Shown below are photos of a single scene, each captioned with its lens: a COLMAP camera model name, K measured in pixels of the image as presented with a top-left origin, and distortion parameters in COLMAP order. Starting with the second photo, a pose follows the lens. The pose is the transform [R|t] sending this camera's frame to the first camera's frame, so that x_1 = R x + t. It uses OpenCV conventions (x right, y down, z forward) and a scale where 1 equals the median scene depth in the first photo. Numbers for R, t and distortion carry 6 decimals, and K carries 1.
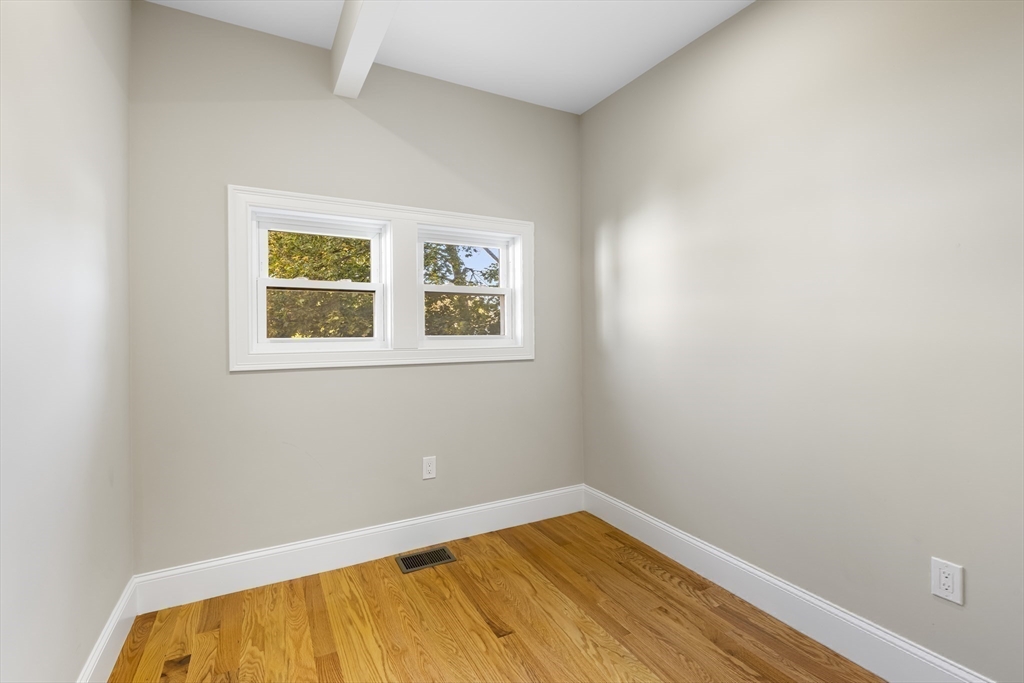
lens RADIAL K [[470.0, 0, 513.5], [0, 470.0, 328.8], [0, 0, 1]] dist [0.000002, -0.000313]
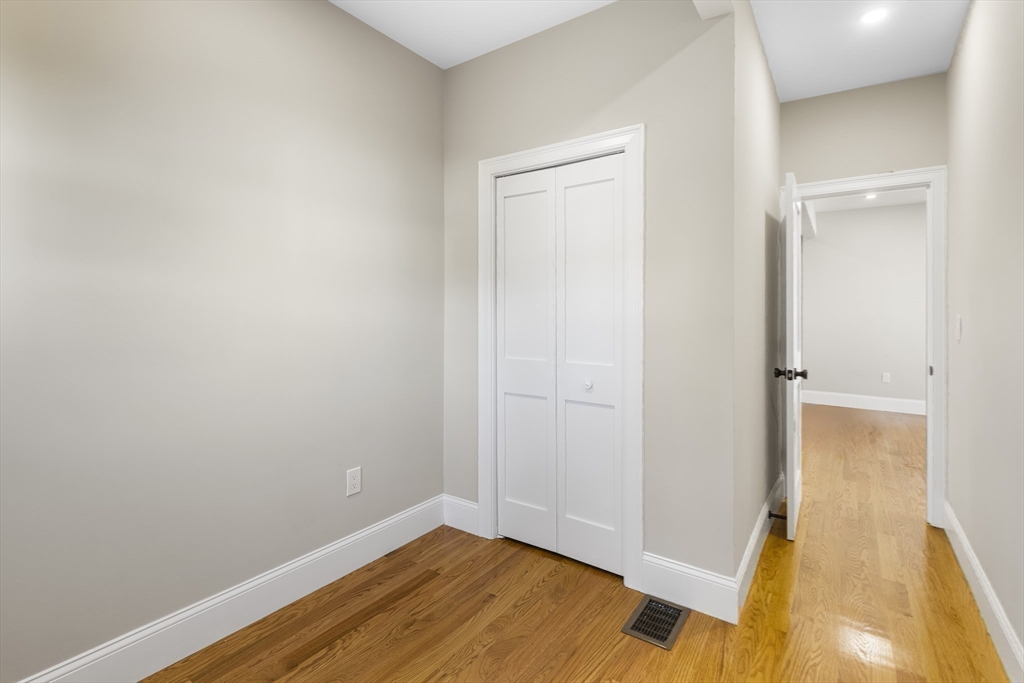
lens RADIAL K [[475.3, 0, 512.5], [0, 475.3, 310.9], [0, 0, 1]] dist [-0.000432, -0.000111]
pose [[-0.437886, -0.001065, 0.899030, -0.564620], [0.006186, 0.999972, 0.004198, -0.010908], [-0.899009, 0.007400, -0.437867, 1.015149]]
